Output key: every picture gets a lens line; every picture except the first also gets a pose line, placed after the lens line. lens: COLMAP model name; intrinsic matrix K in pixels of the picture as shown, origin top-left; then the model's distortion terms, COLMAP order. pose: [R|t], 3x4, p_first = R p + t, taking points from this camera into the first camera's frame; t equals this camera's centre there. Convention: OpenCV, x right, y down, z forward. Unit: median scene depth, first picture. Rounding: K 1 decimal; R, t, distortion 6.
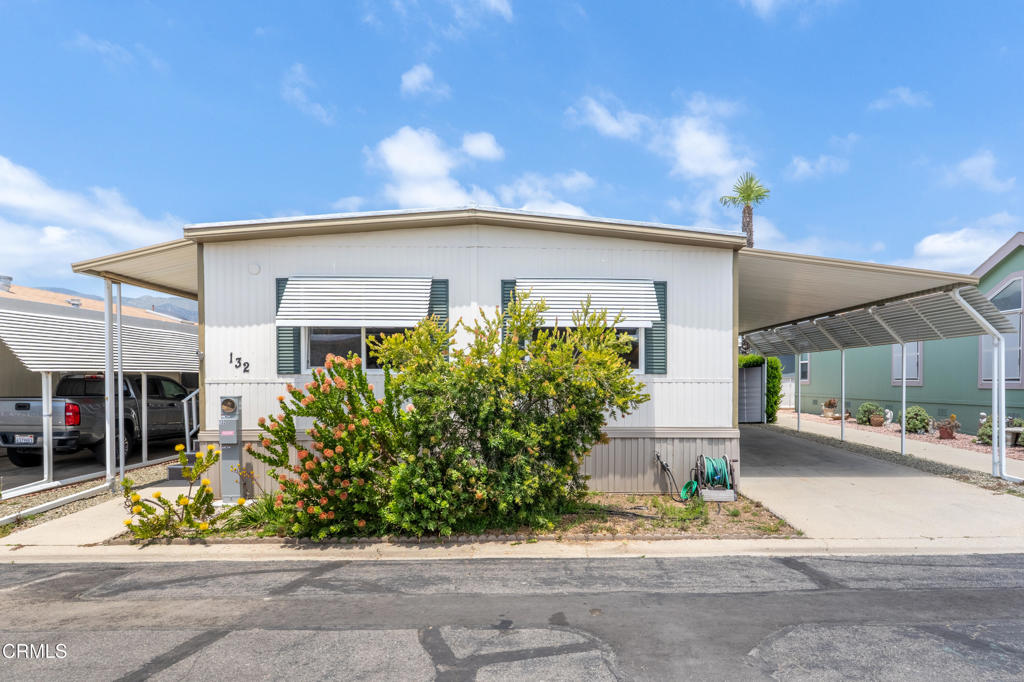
lens RADIAL K [[644.8, 0, 517.2], [0, 644.8, 347.5], [0, 0, 1]] dist [0.002173, 0.000324]
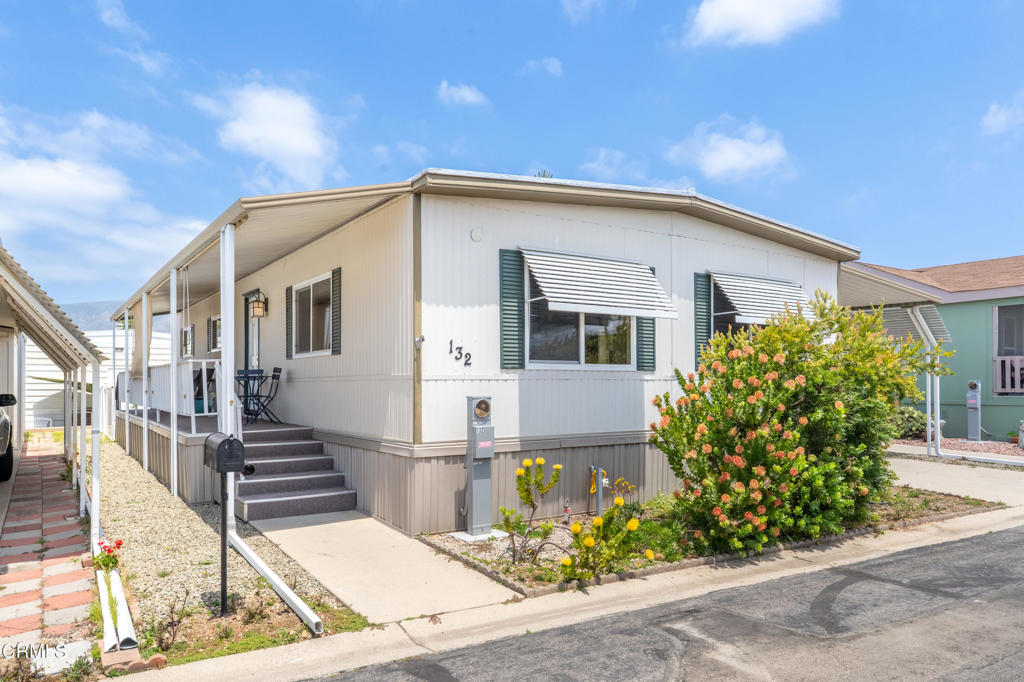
lens RADIAL K [[714.4, 0, 508.2], [0, 714.4, 340.9], [0, 0, 1]] dist [-0.002365, -0.001364]
pose [[0.862797, 0.030937, 0.504603, -0.815710], [-0.032894, 0.999446, -0.005031, 0.011027], [-0.504479, -0.012258, 0.863337, 0.227895]]
